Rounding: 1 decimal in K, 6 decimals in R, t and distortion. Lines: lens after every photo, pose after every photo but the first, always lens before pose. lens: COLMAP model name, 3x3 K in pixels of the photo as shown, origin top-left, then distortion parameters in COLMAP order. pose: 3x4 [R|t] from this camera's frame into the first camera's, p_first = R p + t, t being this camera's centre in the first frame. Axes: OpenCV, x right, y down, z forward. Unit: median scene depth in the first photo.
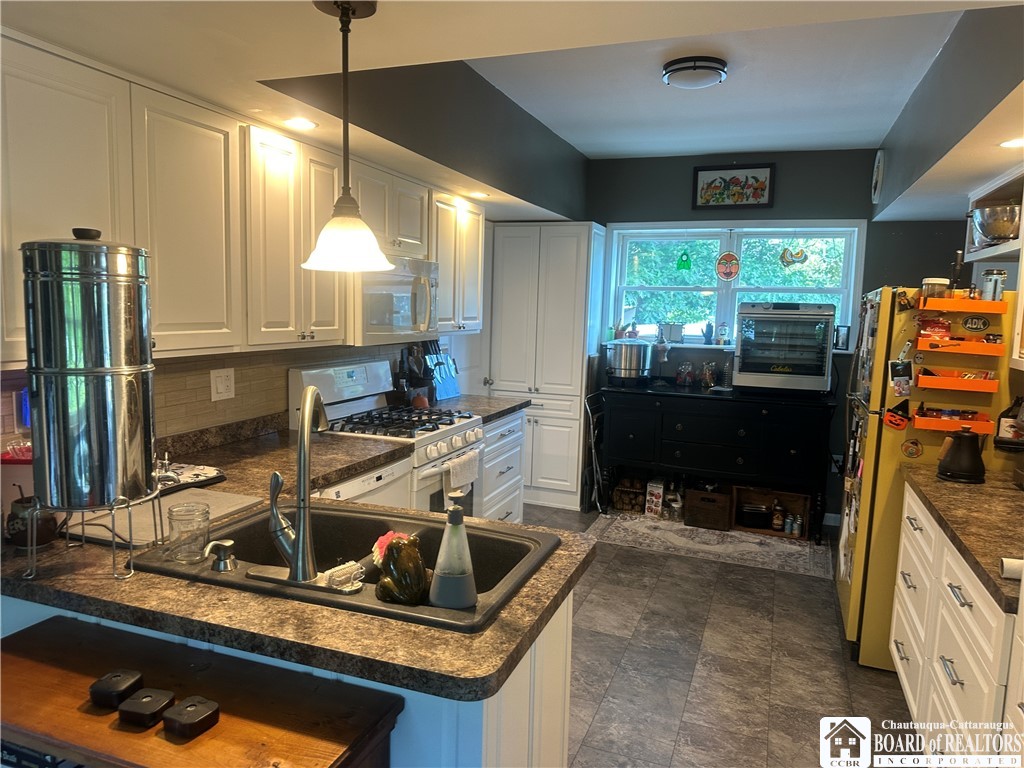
lens RADIAL K [[729.9, 0, 510.1], [0, 729.9, 396.7], [0, 0, 1]] dist [0.093373, -0.083208]
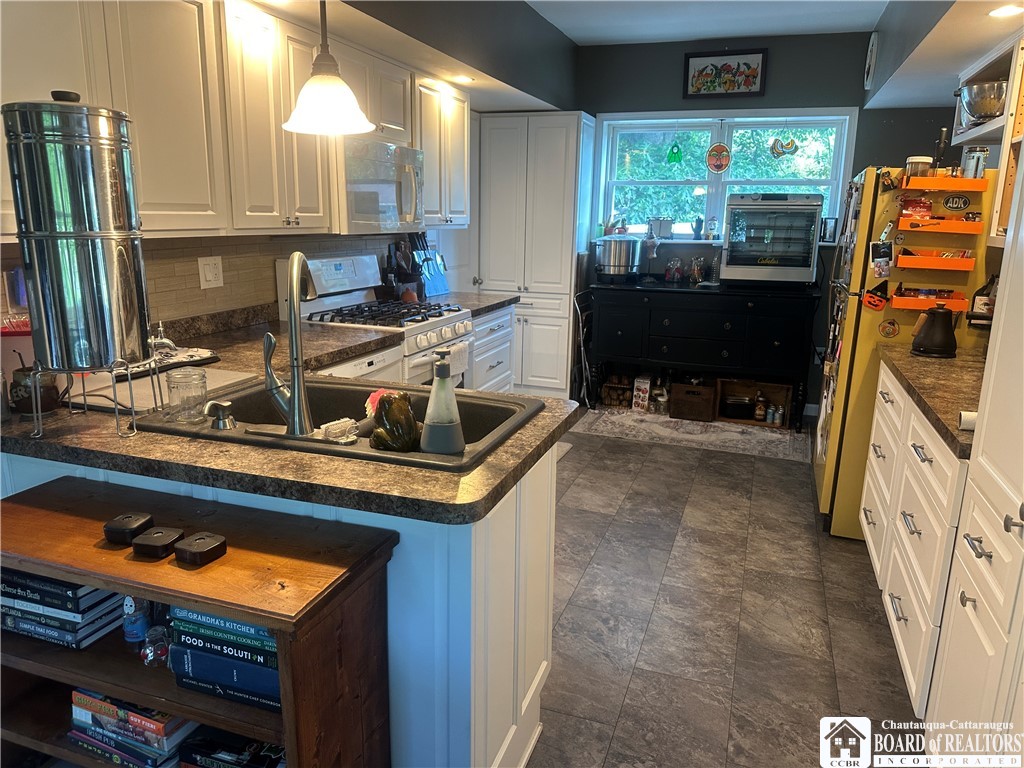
lens RADIAL K [[728.7, 0, 512.0], [0, 728.7, 384.0], [0, 0, 1]] dist [0.089780, -0.079396]
pose [[0.999823, -0.013380, 0.013238, 0.004516], [0.011946, 0.994603, 0.103066, 0.032662], [-0.014545, -0.102889, 0.994586, -0.018667]]
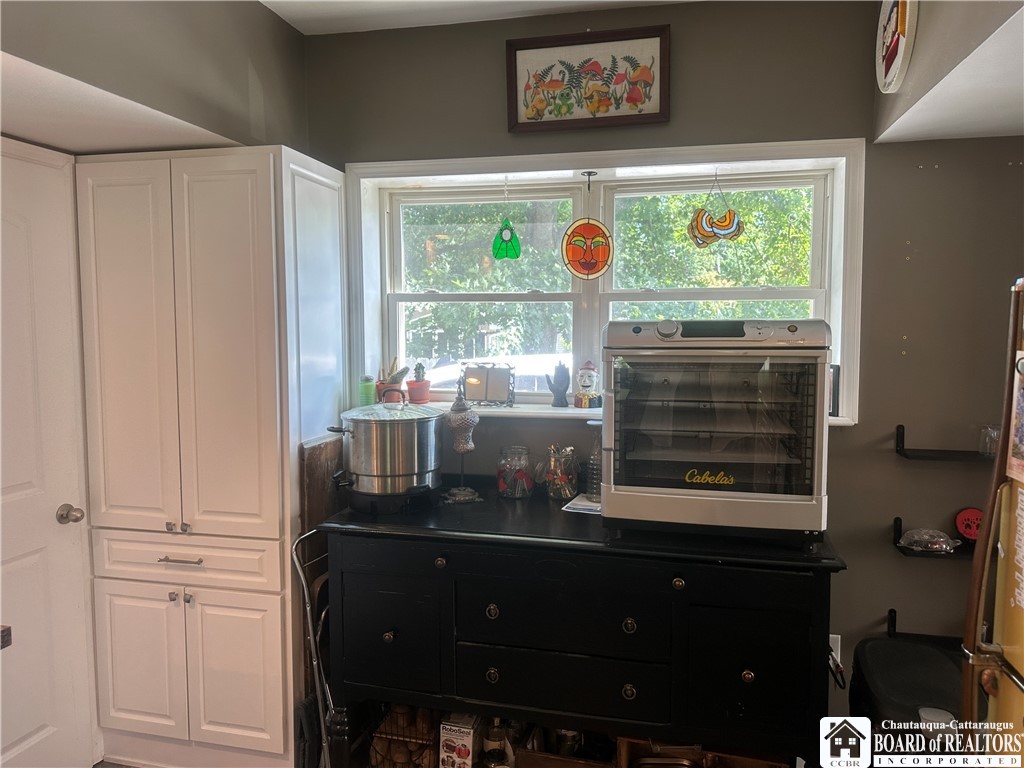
lens RADIAL K [[729.9, 0, 510.1], [0, 729.9, 396.7], [0, 0, 1]] dist [0.093373, -0.083208]
pose [[0.991150, -0.043648, 0.125362, 0.322401], [0.046902, 0.998632, -0.023126, -0.126028], [-0.124181, 0.028801, 0.991842, 0.948530]]
